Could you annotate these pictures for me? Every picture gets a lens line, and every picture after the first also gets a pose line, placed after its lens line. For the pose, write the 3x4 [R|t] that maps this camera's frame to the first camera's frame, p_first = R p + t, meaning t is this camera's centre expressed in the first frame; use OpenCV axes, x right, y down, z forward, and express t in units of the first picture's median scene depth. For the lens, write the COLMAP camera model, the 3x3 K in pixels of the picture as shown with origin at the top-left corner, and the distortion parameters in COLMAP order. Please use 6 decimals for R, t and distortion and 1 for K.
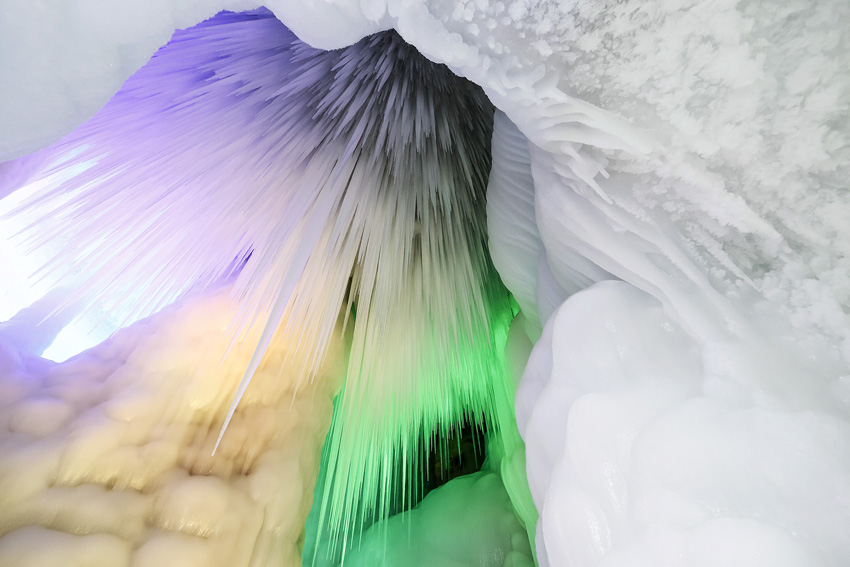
lens RADIAL K [[334.2, 0, 425.0], [0, 334.2, 283.5], [0, 0, 1]] dist [-0.001909, -0.000195]
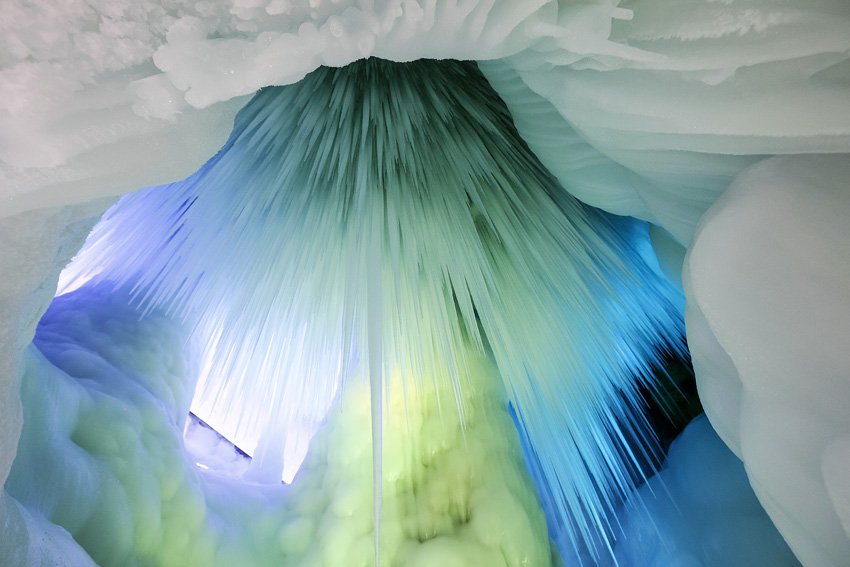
lens RADIAL K [[334.2, 0, 425.0], [0, 334.2, 283.5], [0, 0, 1]] dist [-0.001909, -0.000195]
pose [[0.776490, -0.525616, -0.347550, 0.090988], [0.543145, 0.837918, -0.053738, -0.041669], [0.319464, -0.147043, 0.936120, 0.126482]]
